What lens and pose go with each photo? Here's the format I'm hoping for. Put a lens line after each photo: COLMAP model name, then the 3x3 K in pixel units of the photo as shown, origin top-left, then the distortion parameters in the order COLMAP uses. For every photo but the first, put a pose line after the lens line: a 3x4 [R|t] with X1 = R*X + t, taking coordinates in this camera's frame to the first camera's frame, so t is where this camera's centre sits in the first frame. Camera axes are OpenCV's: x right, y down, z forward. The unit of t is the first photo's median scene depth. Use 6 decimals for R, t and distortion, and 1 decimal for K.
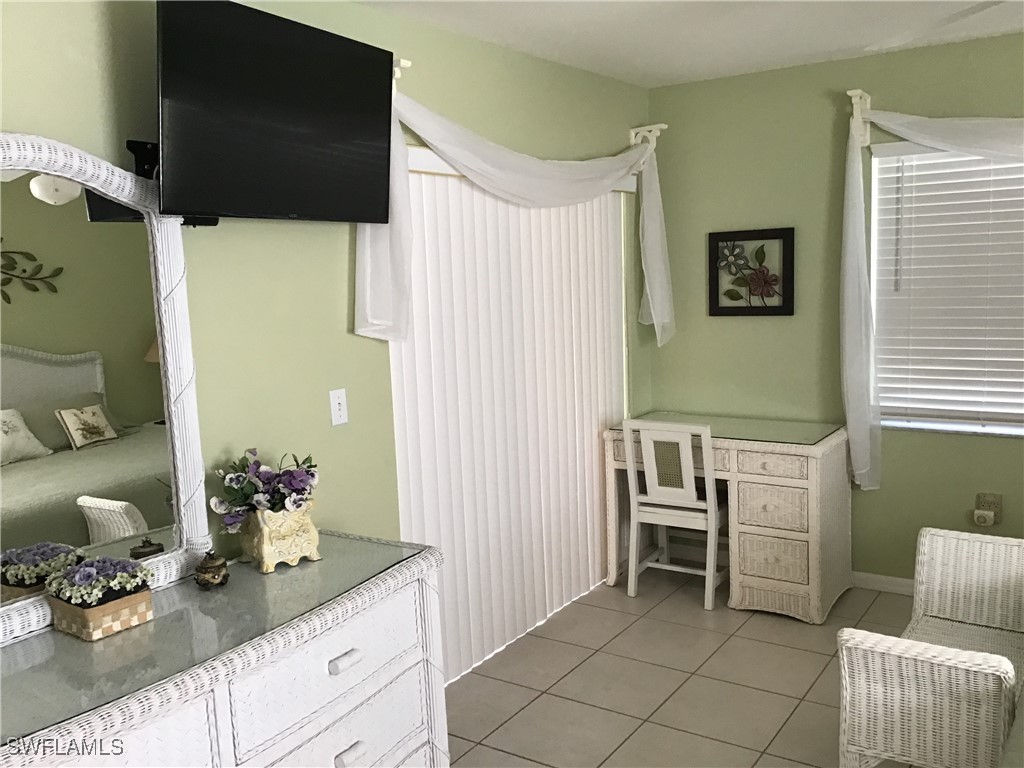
lens RADIAL K [[919.7, 0, 513.3], [0, 919.7, 382.8], [0, 0, 1]] dist [0.011010, -0.011811]
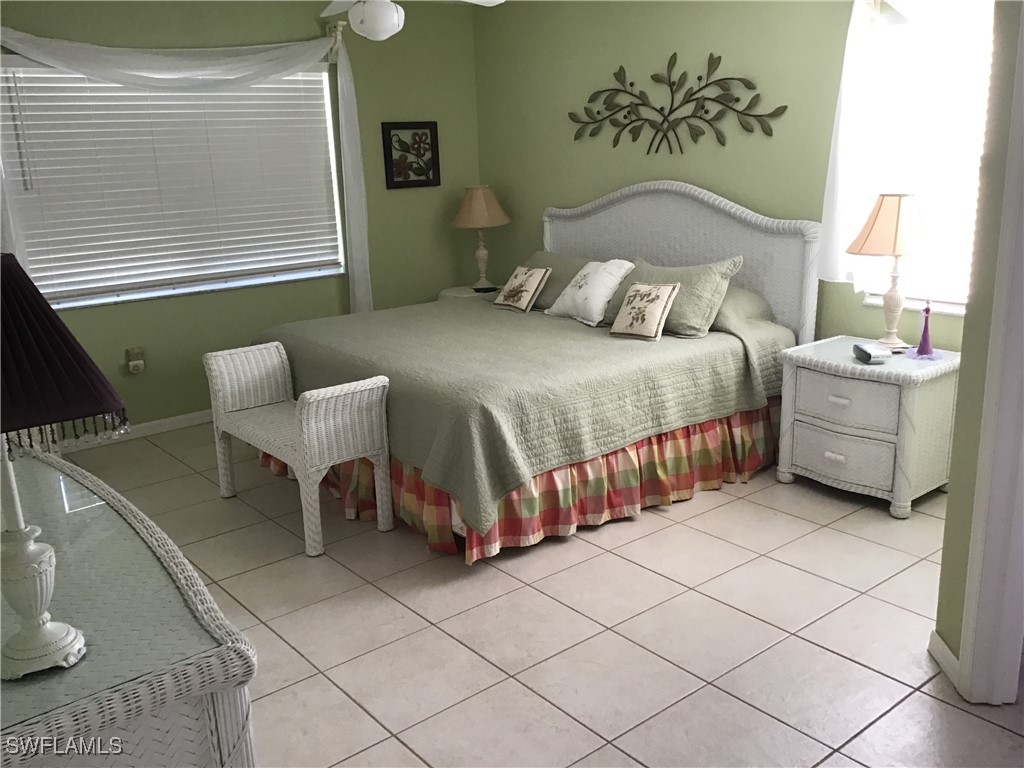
lens RADIAL K [[919.7, 0, 513.3], [0, 919.7, 387.2], [0, 0, 1]] dist [0.011010, -0.011811]
pose [[0.301161, -0.226176, 0.926362, -0.841596], [0.147340, 0.970834, 0.189133, 0.014956], [-0.942122, 0.079531, 0.325702, 0.145208]]
